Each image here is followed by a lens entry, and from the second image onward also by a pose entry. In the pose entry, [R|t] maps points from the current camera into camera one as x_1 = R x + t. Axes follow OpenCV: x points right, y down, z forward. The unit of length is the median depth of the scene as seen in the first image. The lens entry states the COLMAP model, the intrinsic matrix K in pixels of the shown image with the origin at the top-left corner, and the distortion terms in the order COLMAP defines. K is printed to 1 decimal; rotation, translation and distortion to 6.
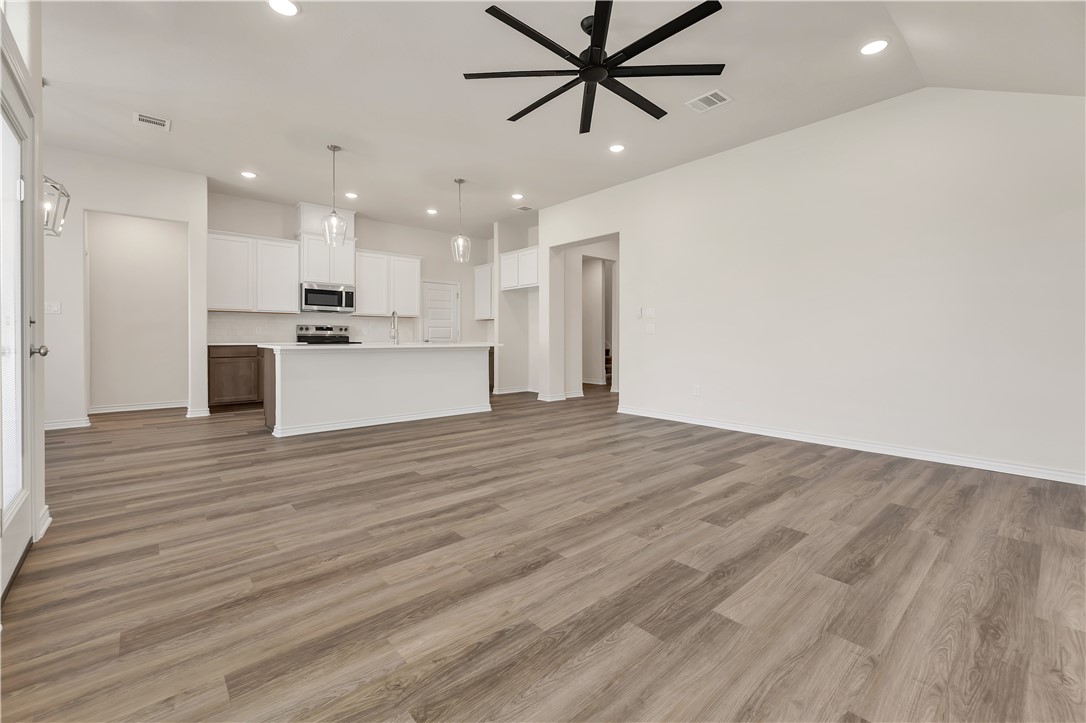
lens RADIAL K [[446.1, 0, 553.9], [0, 446.1, 340.2], [0, 0, 1]] dist [0.001004, 0.000271]
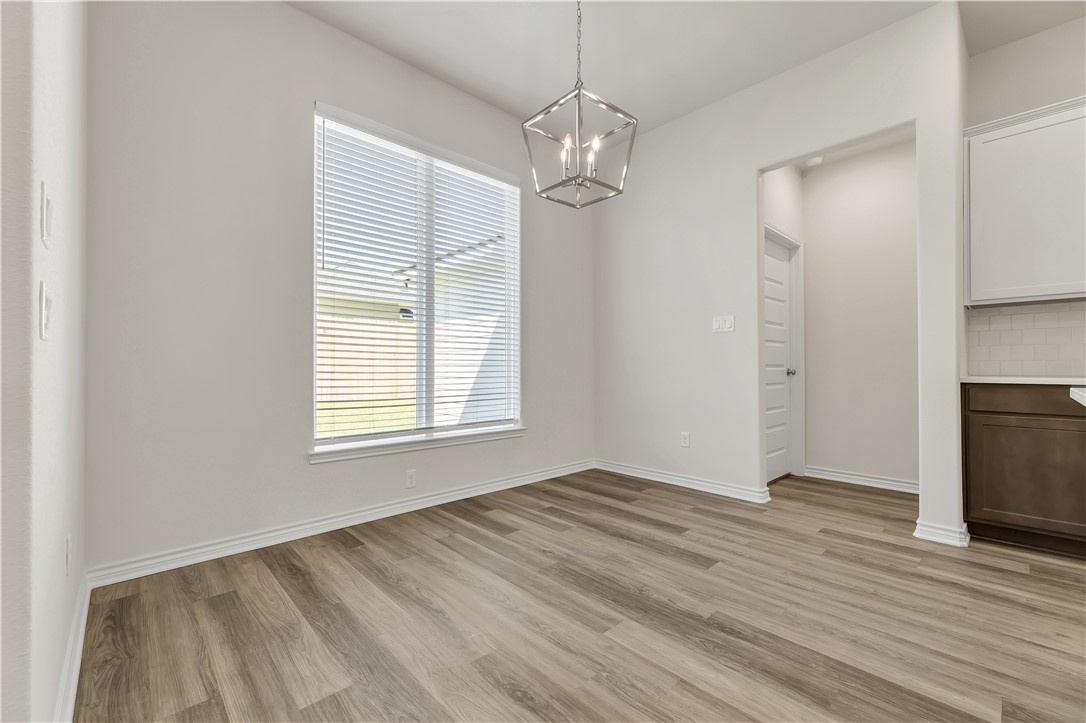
lens RADIAL K [[446.1, 0, 541.3], [0, 446.1, 364.4], [0, 0, 1]] dist [0.001004, 0.000271]
pose [[0.007640, -0.004478, -0.999961, -0.328699], [-0.000801, 0.999990, -0.004485, -0.004193], [0.999970, 0.000835, 0.007636, 0.566438]]
